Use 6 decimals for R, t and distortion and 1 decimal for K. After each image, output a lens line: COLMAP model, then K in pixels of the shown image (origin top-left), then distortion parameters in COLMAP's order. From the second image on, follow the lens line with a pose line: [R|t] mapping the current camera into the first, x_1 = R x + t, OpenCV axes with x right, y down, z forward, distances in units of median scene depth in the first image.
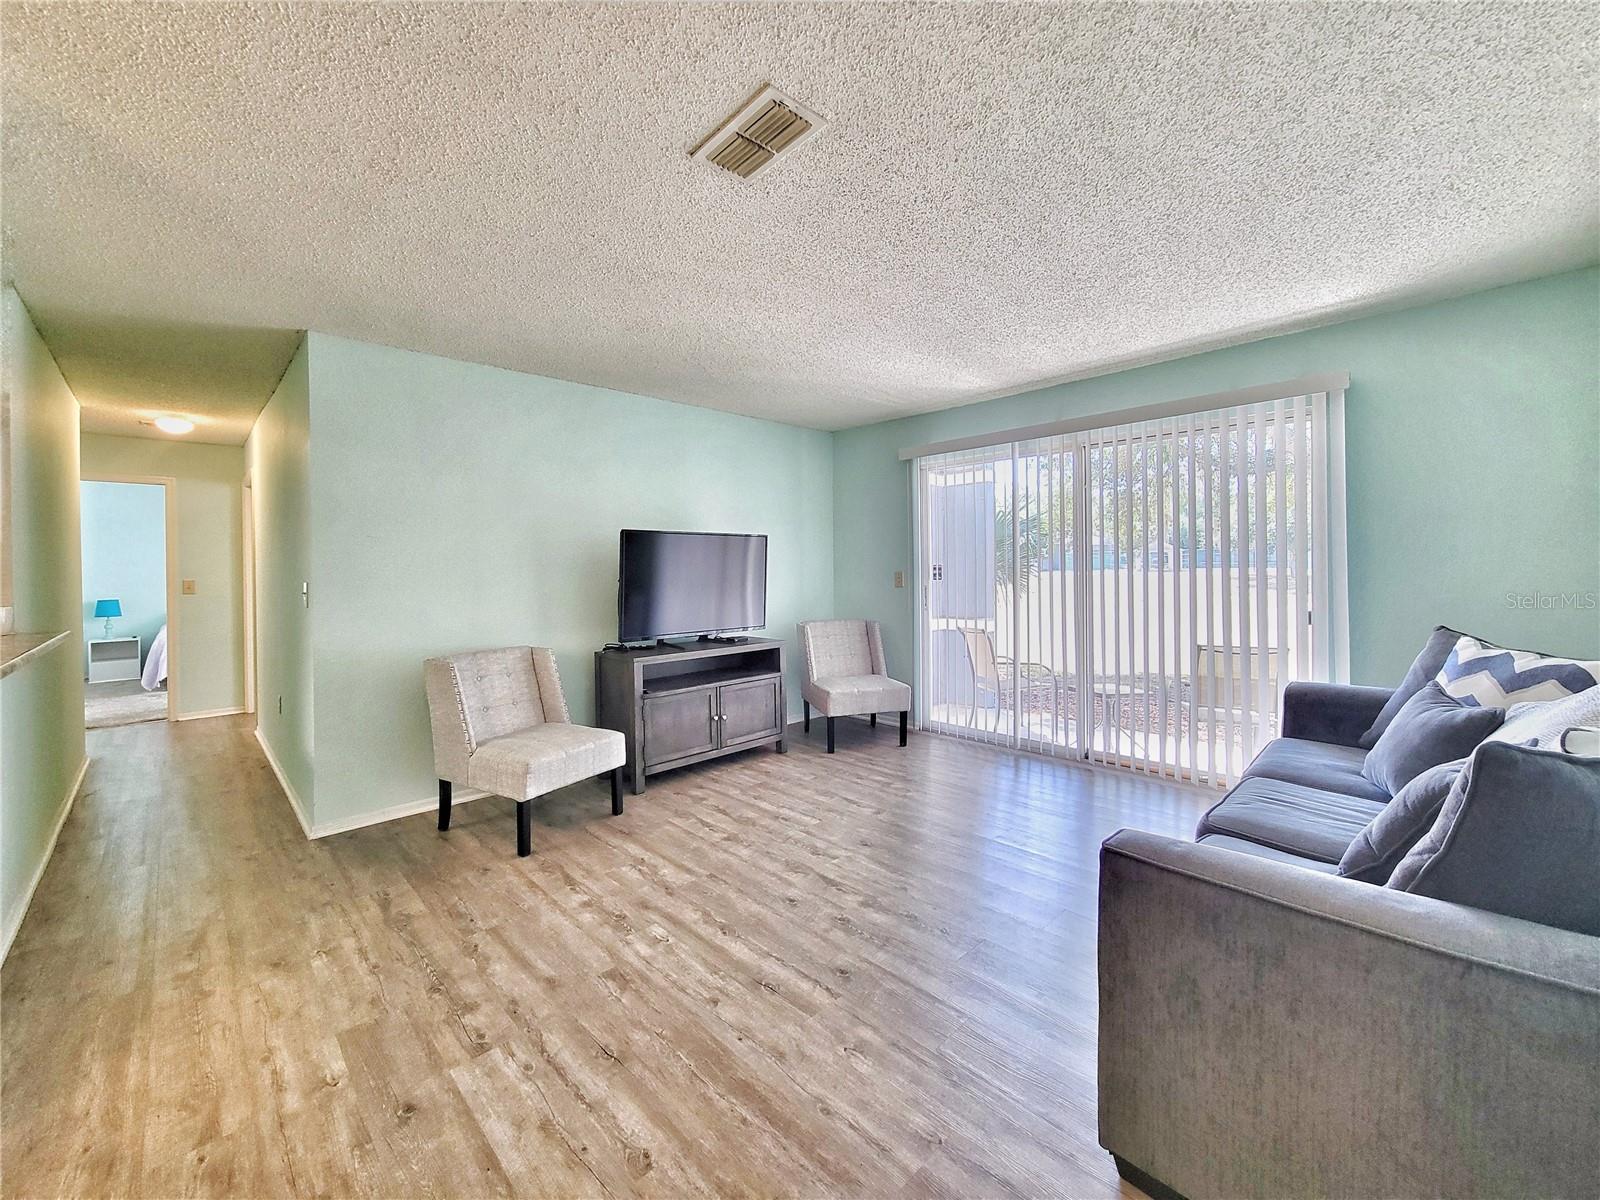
lens RADIAL K [[653.2, 0, 803.8], [0, 653.2, 571.0], [0, 0, 1]] dist [-0.000273, -0.000088]
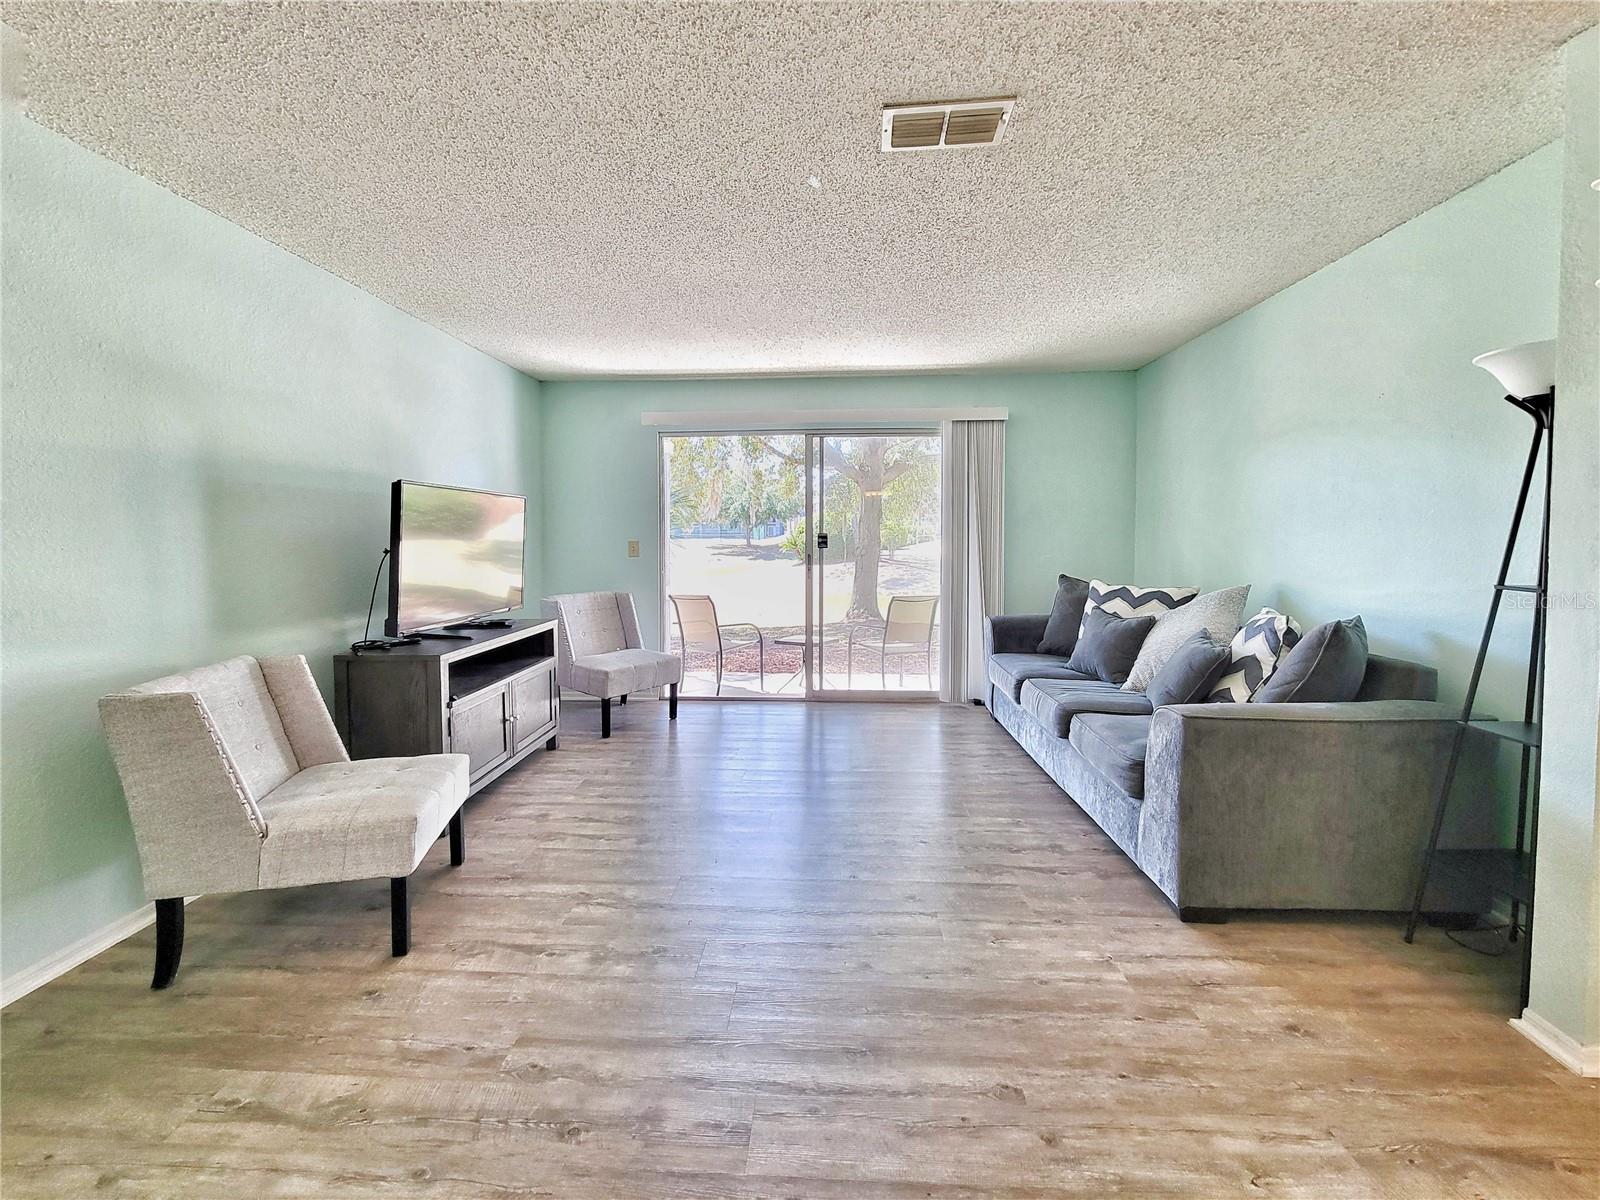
lens RADIAL K [[653.2, 0, 803.6], [0, 653.2, 556.3], [0, 0, 1]] dist [-0.000273, -0.000088]
pose [[0.732983, -0.013557, 0.680112, -0.640647], [-0.002989, 0.999728, 0.023149, 0.004368], [-0.680241, -0.019001, 0.732742, 0.247451]]
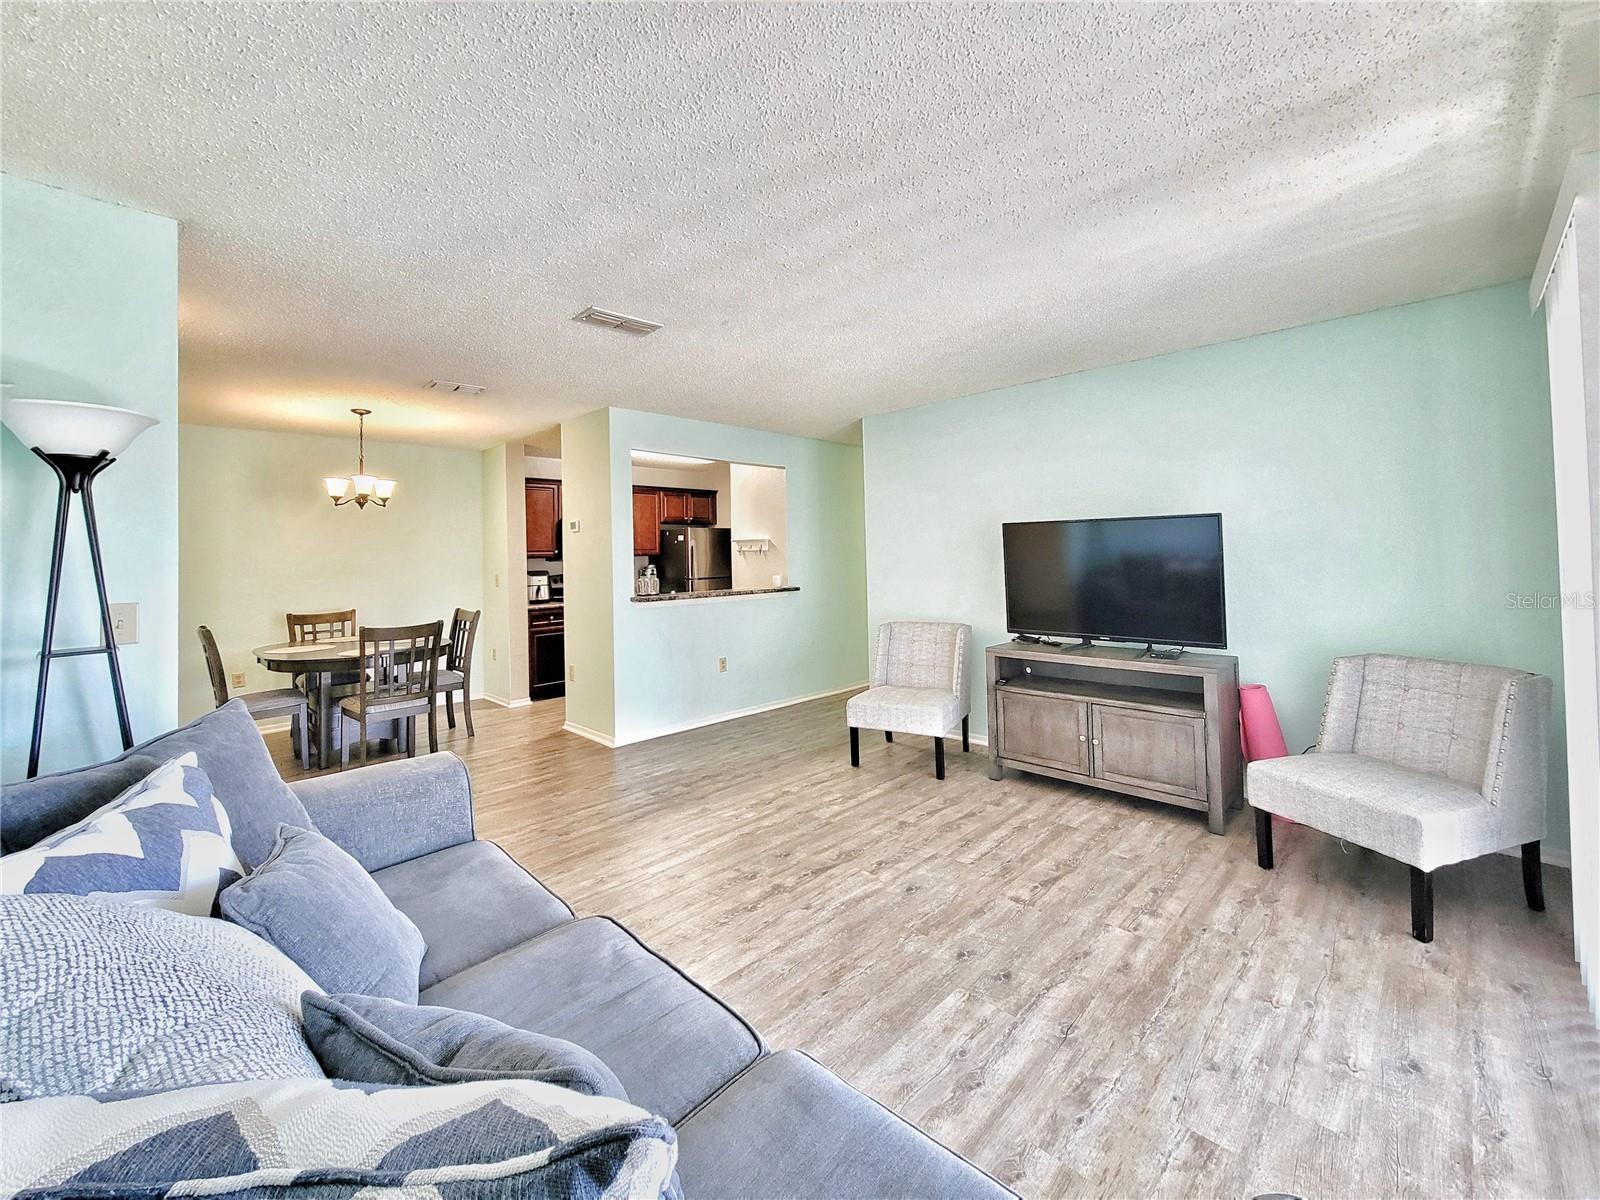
lens RADIAL K [[653.2, 0, 804.0], [0, 653.2, 542.6], [0, 0, 1]] dist [-0.000273, -0.000088]
pose [[0.022630, -0.007401, -0.999717, 1.090785], [0.014248, 0.999873, -0.007080, -0.043618], [0.999642, -0.014084, 0.022732, 0.955551]]
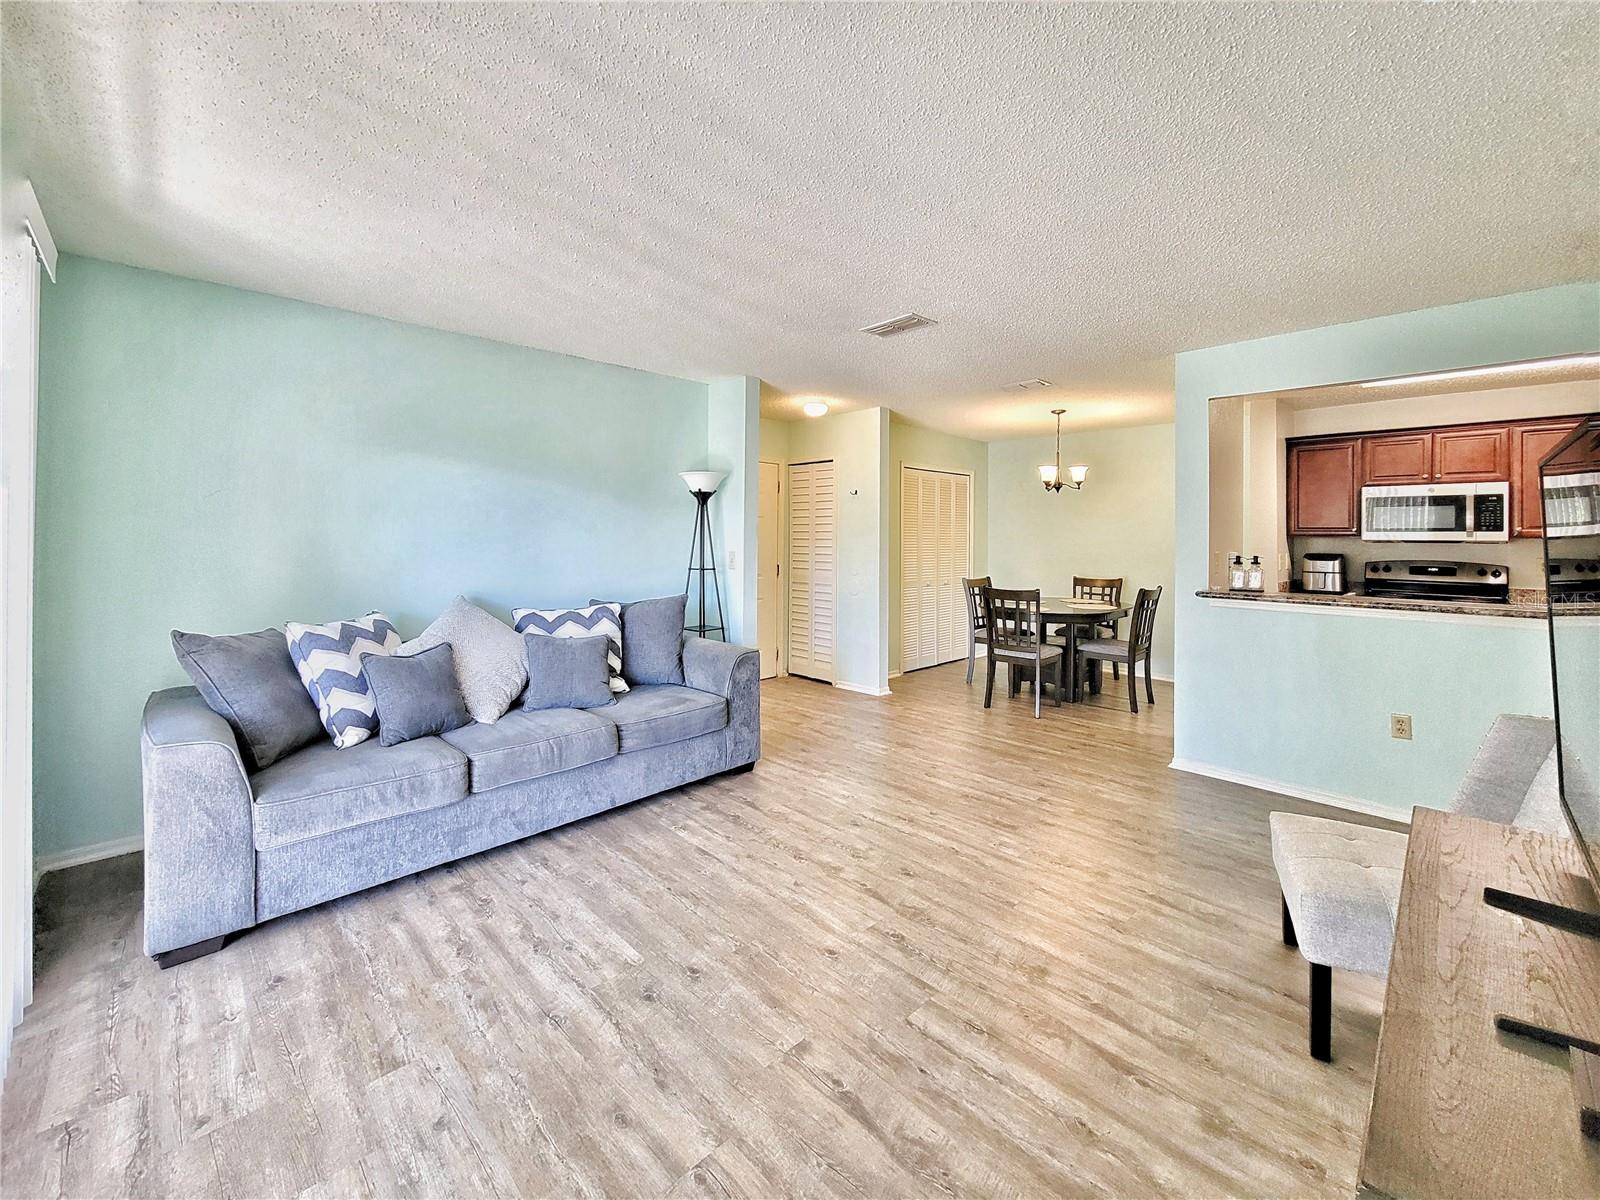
lens RADIAL K [[653.2, 0, 800.4], [0, 653.2, 530.2], [0, 0, 1]] dist [-0.000273, -0.000088]
pose [[-0.999978, 0.006562, -0.001342, 0.142695], [0.006566, 0.999973, -0.003341, -0.040826], [0.001320, -0.003349, -0.999994, 1.931546]]
